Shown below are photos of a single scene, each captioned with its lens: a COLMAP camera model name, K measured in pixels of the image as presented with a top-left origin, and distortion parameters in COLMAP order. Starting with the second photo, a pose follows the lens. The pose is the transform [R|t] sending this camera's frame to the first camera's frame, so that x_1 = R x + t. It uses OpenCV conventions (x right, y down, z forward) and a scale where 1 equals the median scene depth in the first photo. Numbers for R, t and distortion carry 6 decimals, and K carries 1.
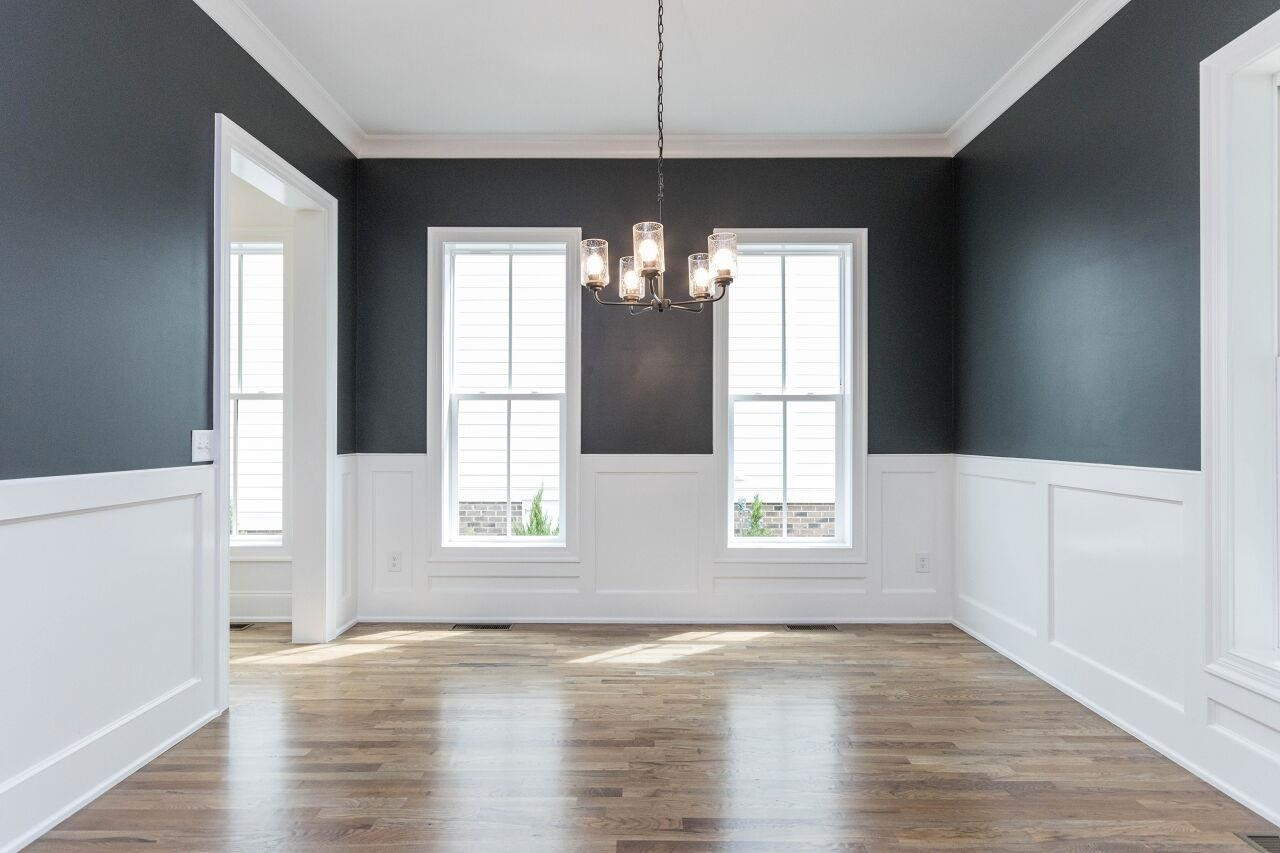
lens RADIAL K [[661.8, 0, 635.3], [0, 661.8, 429.0], [0, 0, 1]] dist [0.001558, 0.001109]
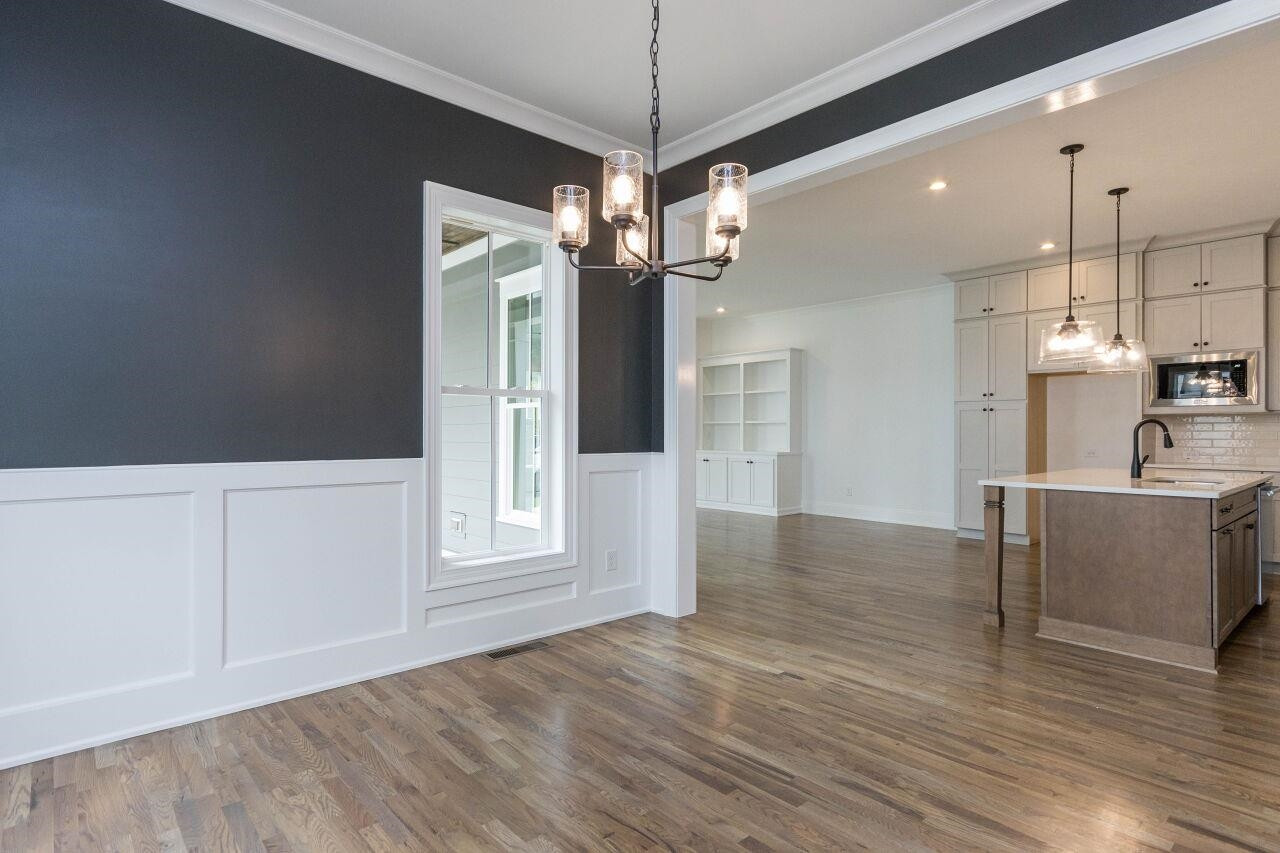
lens RADIAL K [[661.8, 0, 635.3], [0, 661.8, 427.7], [0, 0, 1]] dist [0.001558, 0.001109]
pose [[-0.668349, 0.000064, 0.743848, -0.457240], [-0.004333, 0.999983, -0.003979, -0.001223], [-0.743836, -0.005882, -0.668337, 1.332646]]
